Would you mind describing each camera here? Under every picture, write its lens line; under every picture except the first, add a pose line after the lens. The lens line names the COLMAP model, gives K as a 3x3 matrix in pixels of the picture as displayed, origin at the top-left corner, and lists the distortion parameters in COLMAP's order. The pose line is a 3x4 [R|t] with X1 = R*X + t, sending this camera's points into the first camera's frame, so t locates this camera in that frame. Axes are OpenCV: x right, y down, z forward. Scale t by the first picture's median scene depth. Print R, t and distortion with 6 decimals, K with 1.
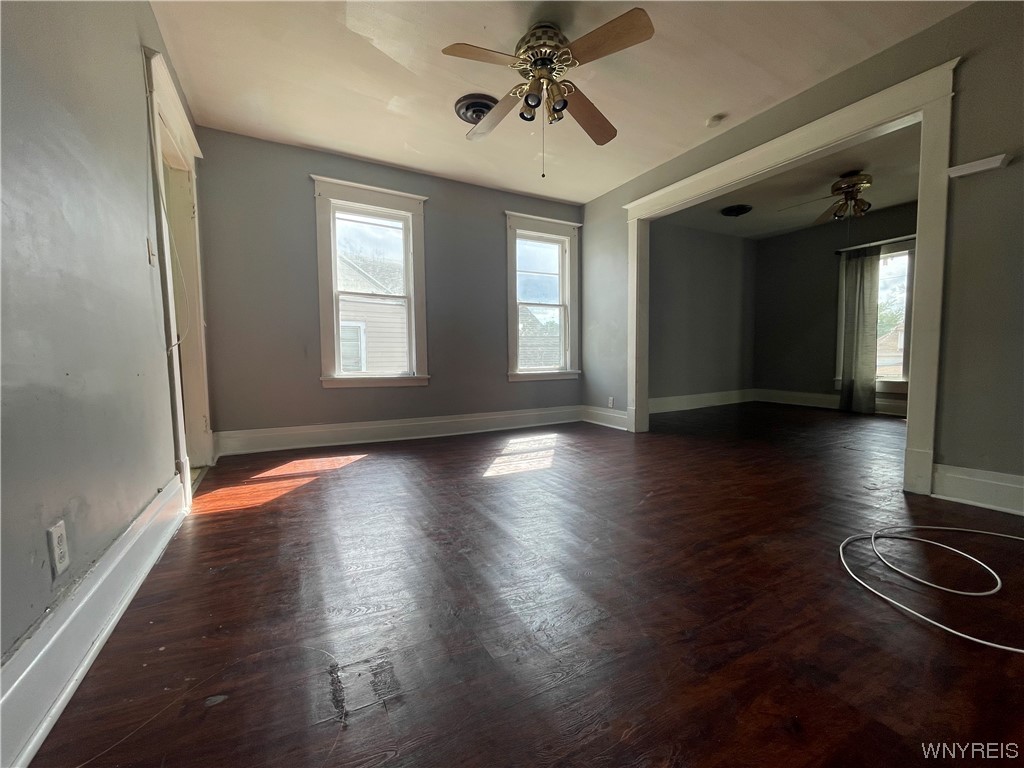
lens RADIAL K [[415.0, 0, 511.4], [0, 415.0, 382.4], [0, 0, 1]] dist [-0.006073, 0.001097]
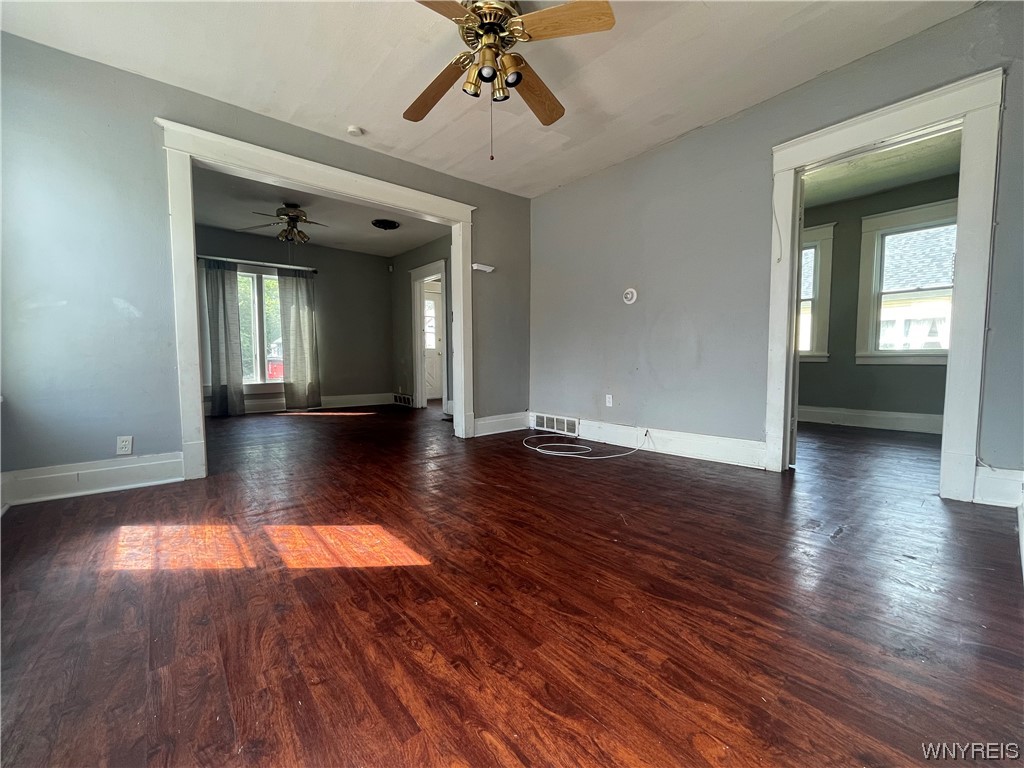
lens RADIAL K [[415.0, 0, 511.4], [0, 415.0, 382.4], [0, 0, 1]] dist [-0.006073, 0.001097]
pose [[-0.205986, -0.050322, 0.977260, -0.520924], [0.067373, 0.995578, 0.065466, -0.049439], [-0.976233, 0.079326, -0.201685, 0.745749]]
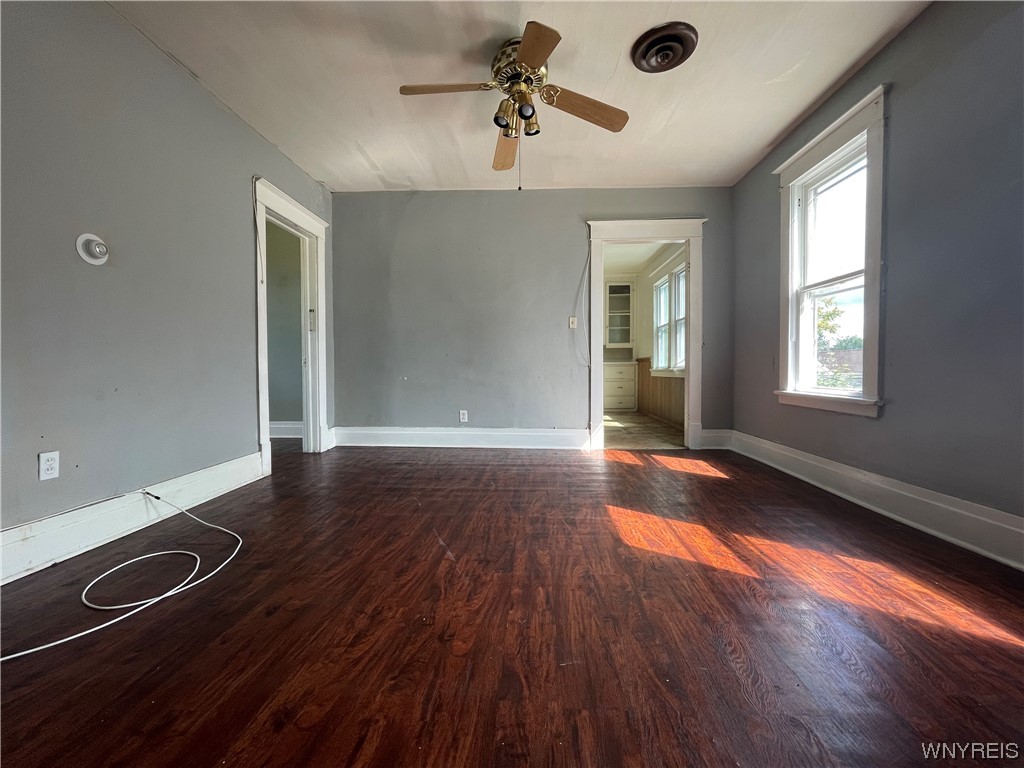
lens RADIAL K [[415.0, 0, 511.4], [0, 415.0, 382.4], [0, 0, 1]] dist [-0.006073, 0.001097]
pose [[-0.527441, 0.032123, -0.848984, 0.599820], [-0.042386, 0.997046, 0.064058, -0.062324], [0.848534, 0.069772, -0.524521, 0.974066]]
